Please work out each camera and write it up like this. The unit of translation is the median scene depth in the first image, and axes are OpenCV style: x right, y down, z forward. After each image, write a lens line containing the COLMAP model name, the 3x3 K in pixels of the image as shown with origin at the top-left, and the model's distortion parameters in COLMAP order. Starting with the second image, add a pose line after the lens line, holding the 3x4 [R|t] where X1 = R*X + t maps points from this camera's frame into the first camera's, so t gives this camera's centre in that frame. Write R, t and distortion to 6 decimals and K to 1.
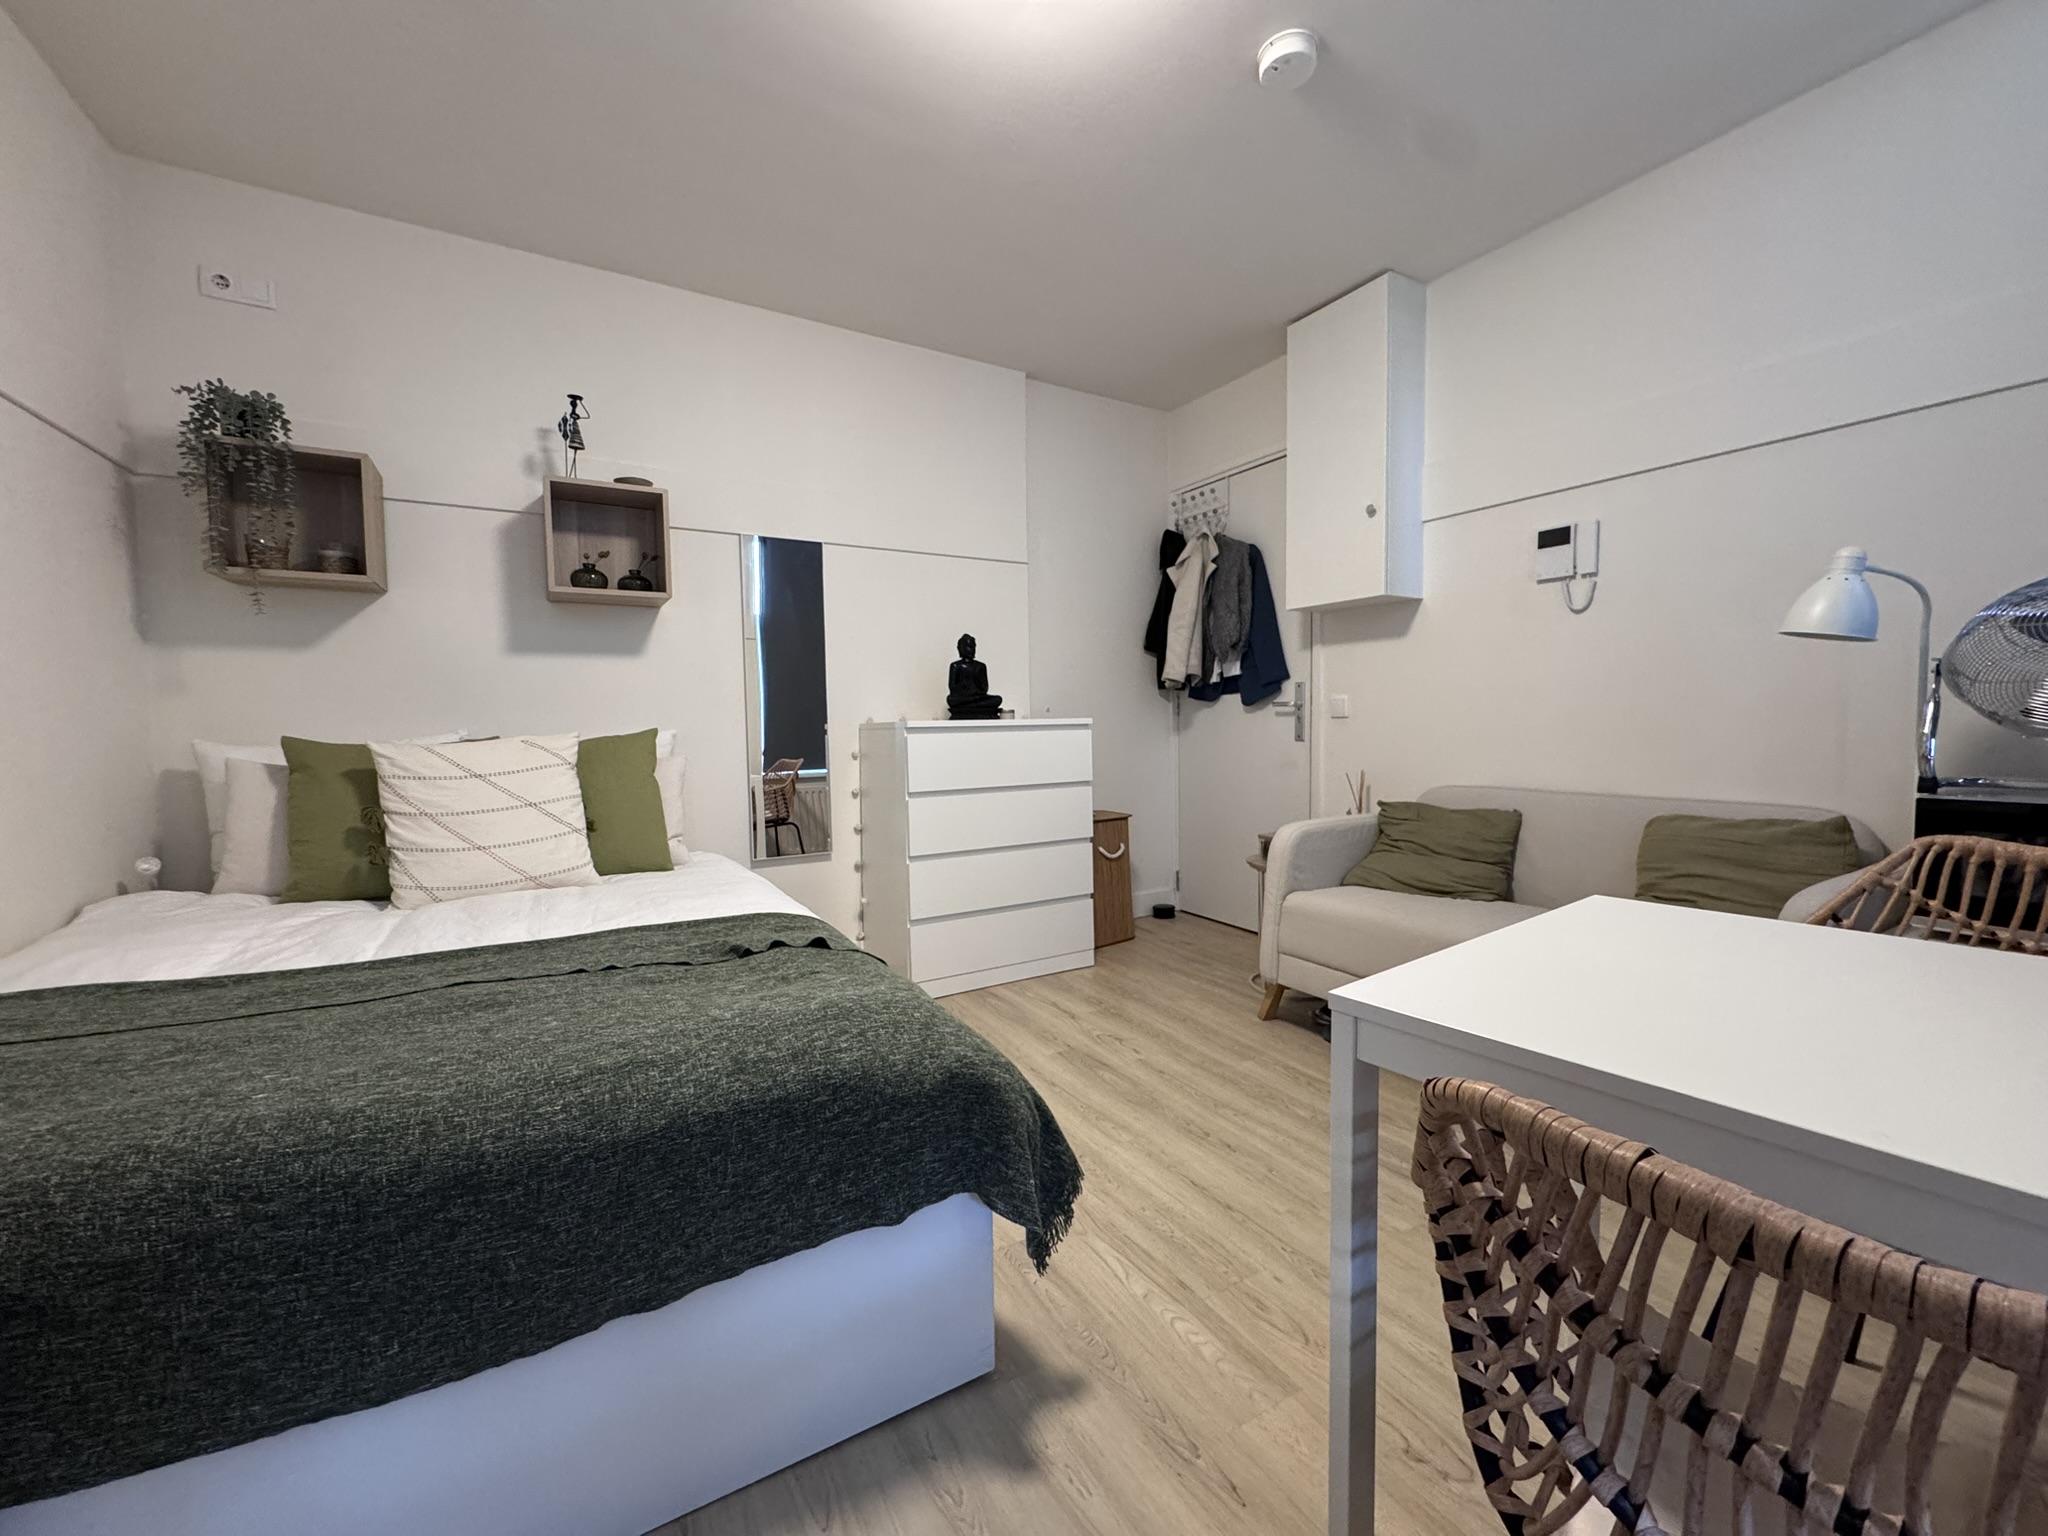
lens RADIAL K [[824.6, 0, 1027.8], [0, 824.6, 768.0], [0, 0, 1]] dist [0.001014, 0.000112]
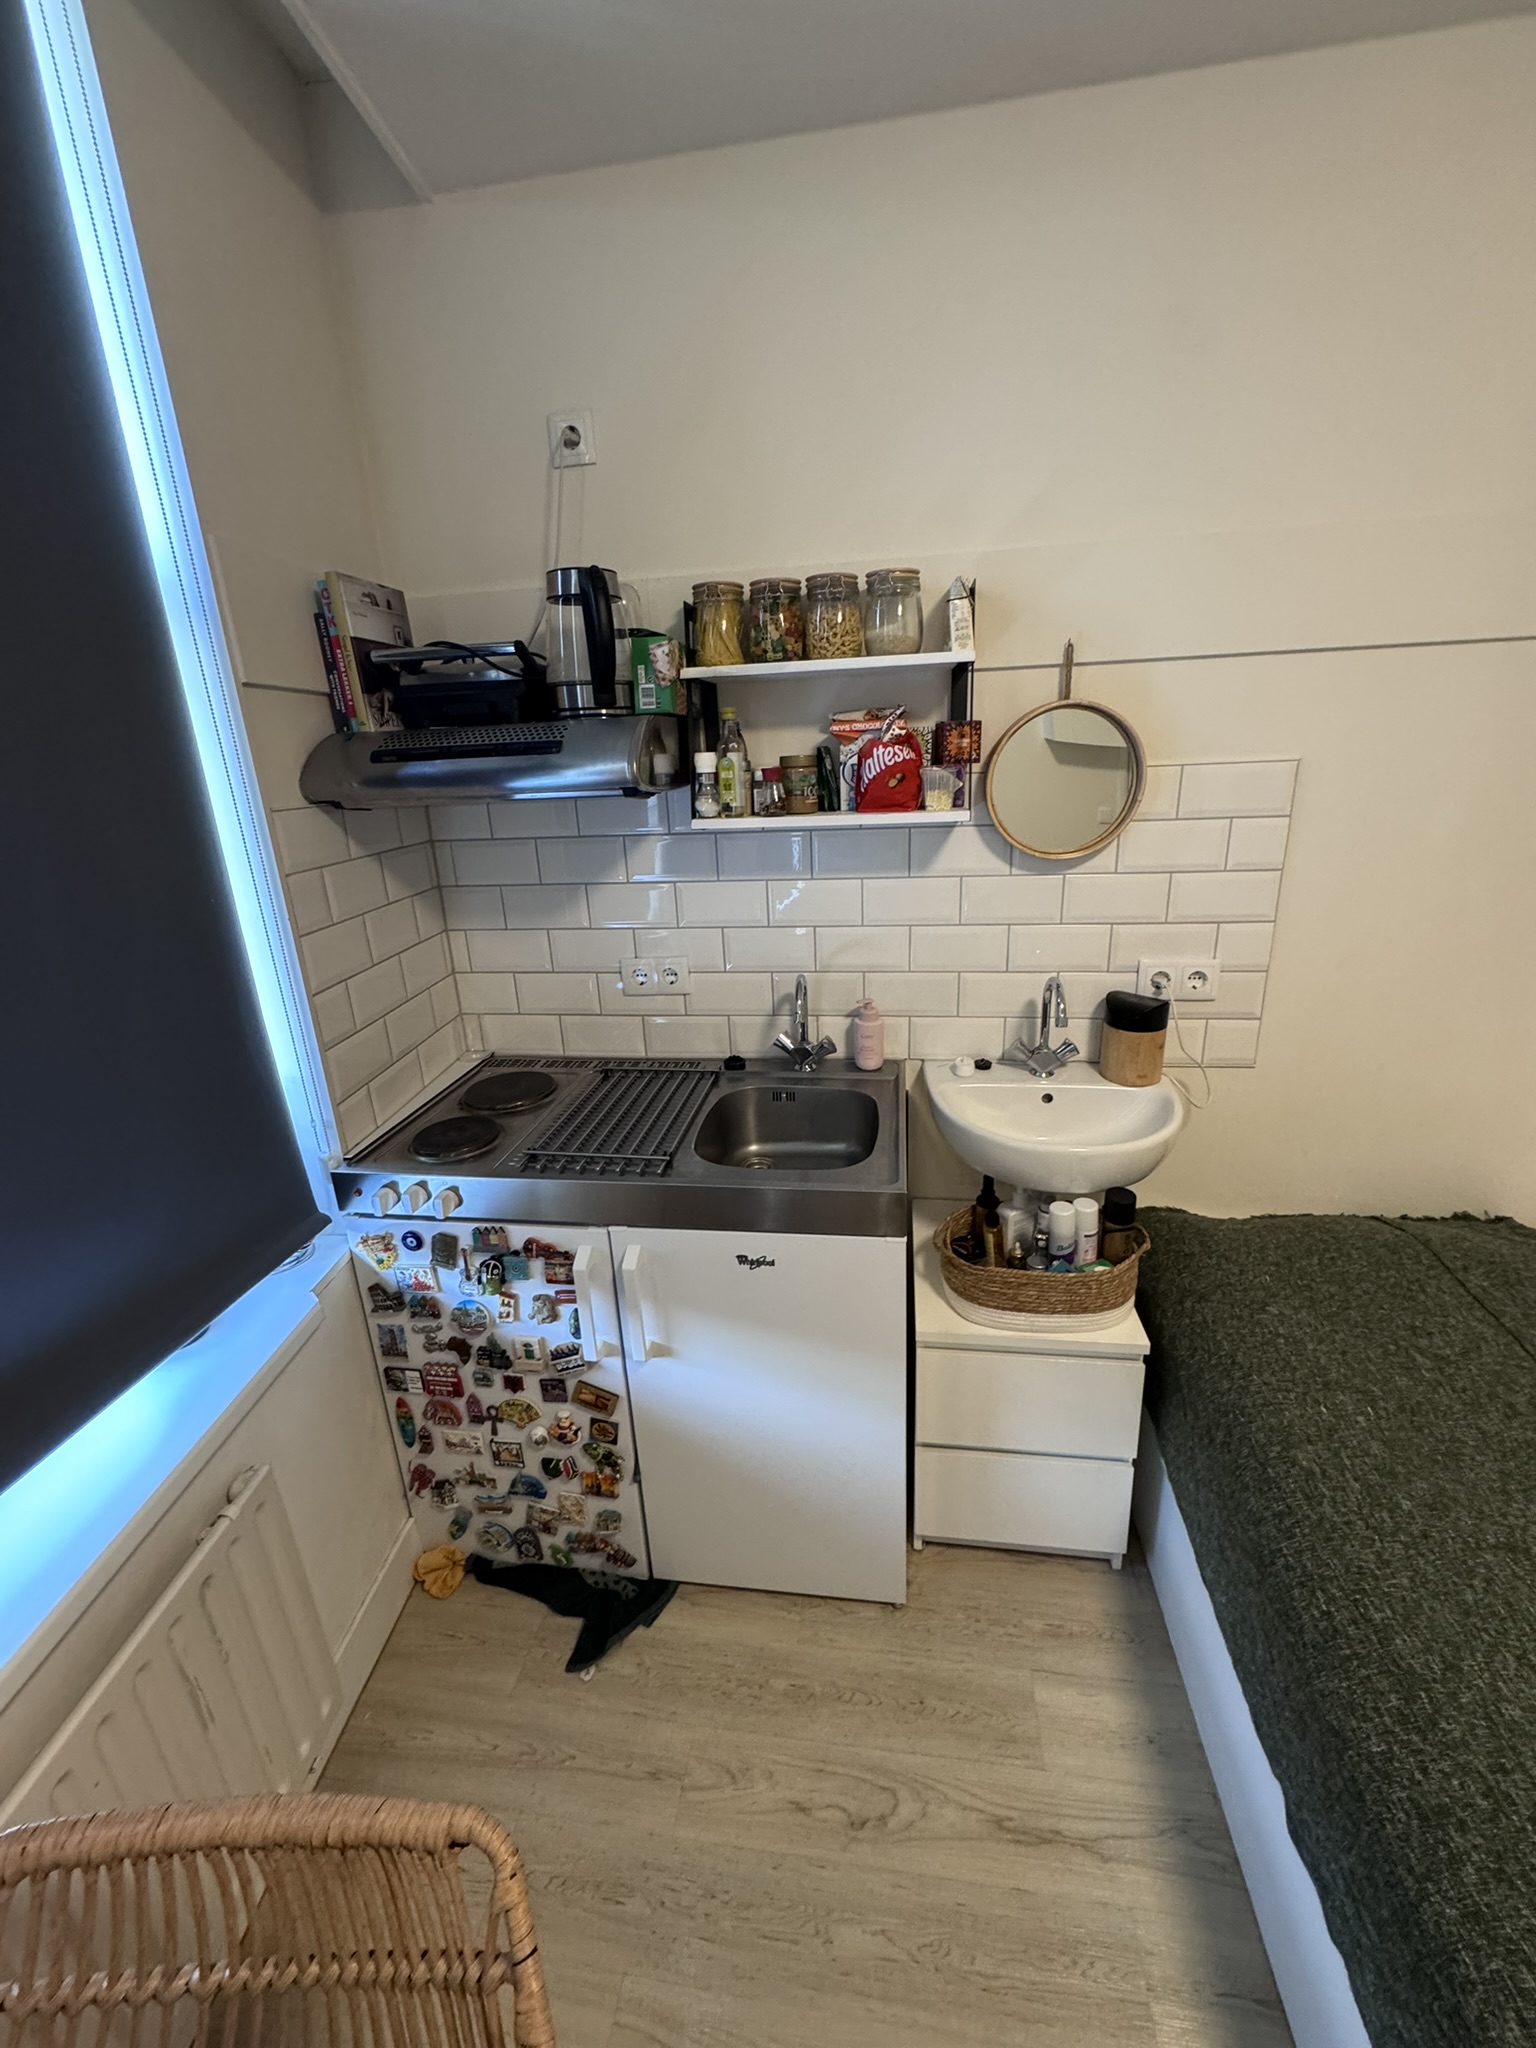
lens RADIAL K [[824.6, 0, 772.9], [0, 824.6, 1018.1], [0, 0, 1]] dist [0.001014, 0.000112]
pose [[-0.632780, 0.280930, -0.721573, 0.371706], [0.007136, 0.933942, 0.357354, -0.598673], [0.774299, 0.220977, -0.592985, 0.845759]]
